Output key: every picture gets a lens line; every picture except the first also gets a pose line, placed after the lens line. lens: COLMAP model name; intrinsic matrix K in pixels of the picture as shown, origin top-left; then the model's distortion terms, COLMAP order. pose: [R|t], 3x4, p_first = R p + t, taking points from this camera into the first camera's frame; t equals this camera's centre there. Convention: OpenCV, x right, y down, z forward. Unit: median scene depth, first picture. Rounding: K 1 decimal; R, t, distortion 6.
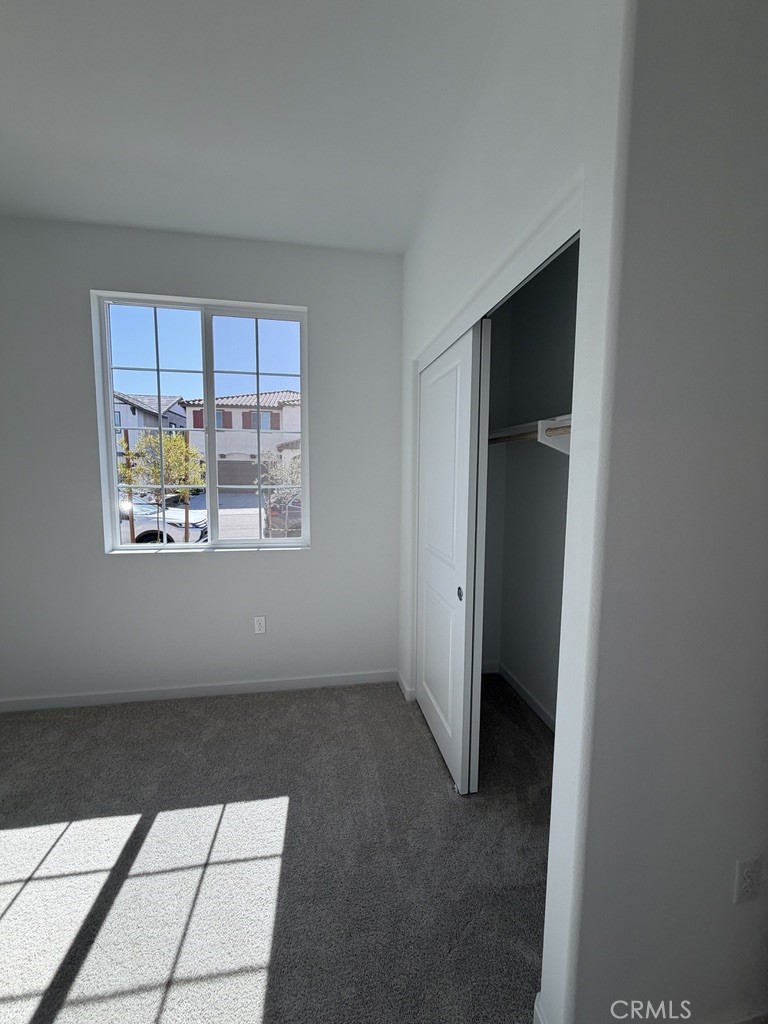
lens RADIAL K [[409.6, 0, 382.2], [0, 409.6, 507.4], [0, 0, 1]] dist [-0.001527, -0.000010]
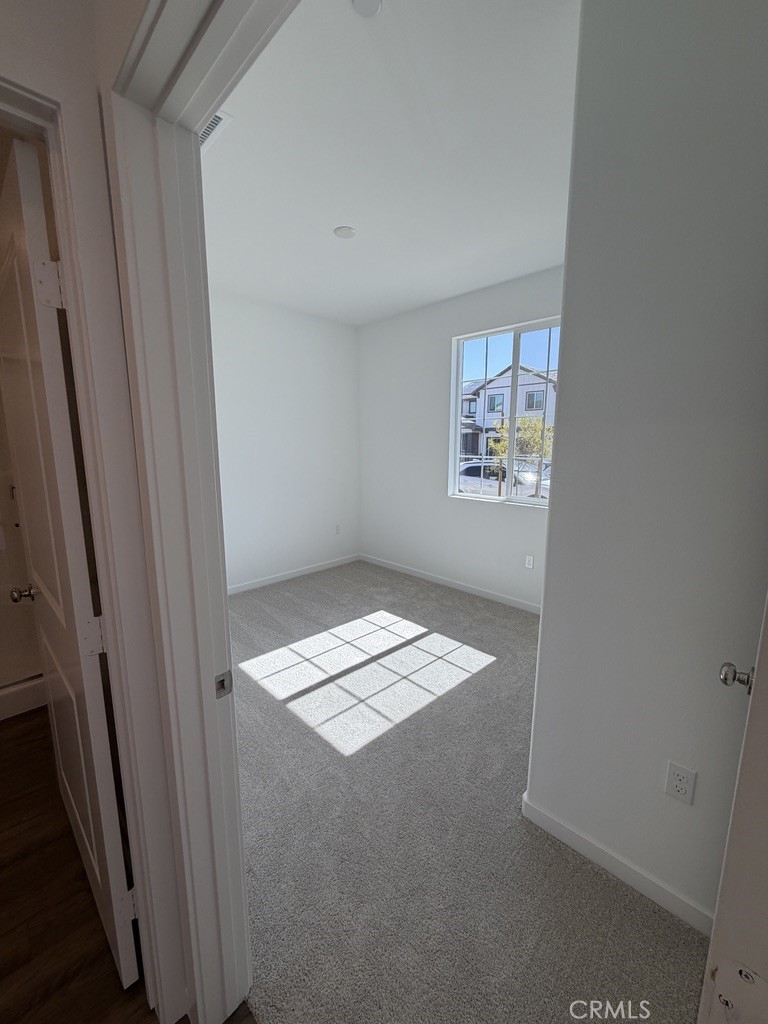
lens RADIAL K [[409.6, 0, 382.2], [0, 409.6, 511.9], [0, 0, 1]] dist [-0.001527, -0.000010]
pose [[0.576650, 0.134839, -0.805788, 0.625729], [-0.069224, 0.990804, 0.116260, -0.001126], [0.814054, -0.011262, 0.580680, -0.231290]]
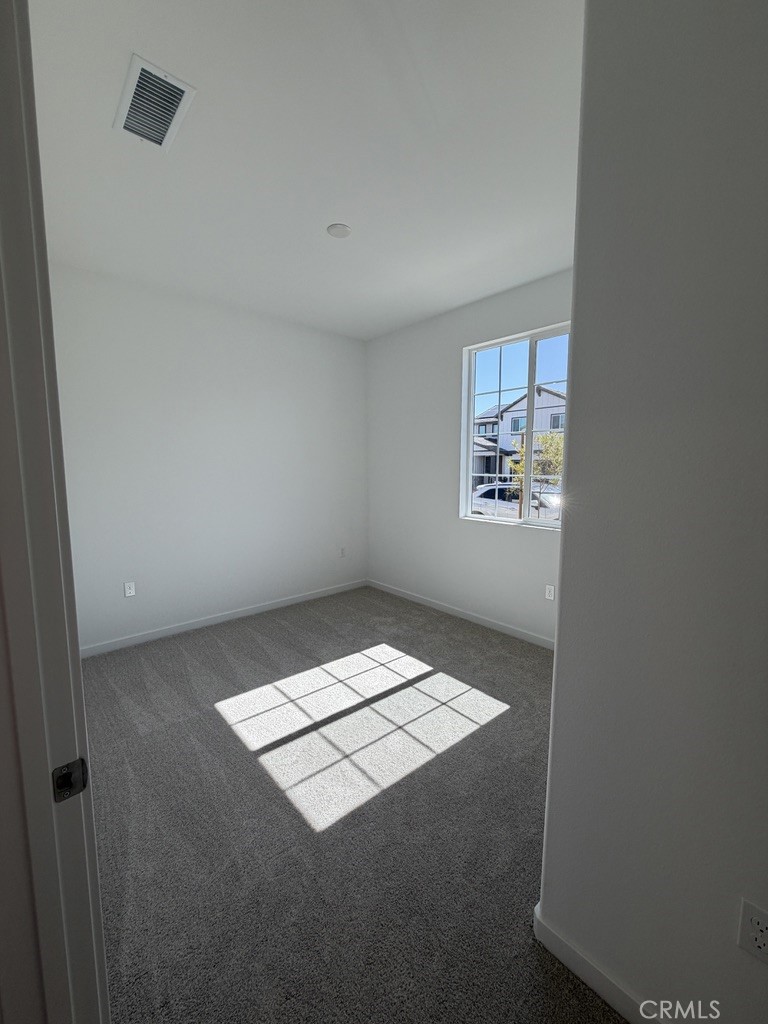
lens RADIAL K [[409.6, 0, 383.2], [0, 409.6, 510.8], [0, 0, 1]] dist [-0.001527, -0.000010]
pose [[0.530300, 0.091618, -0.842845, 0.551157], [-0.074260, 0.995343, 0.061472, 0.013906], [0.844552, 0.029991, 0.534634, -0.078698]]
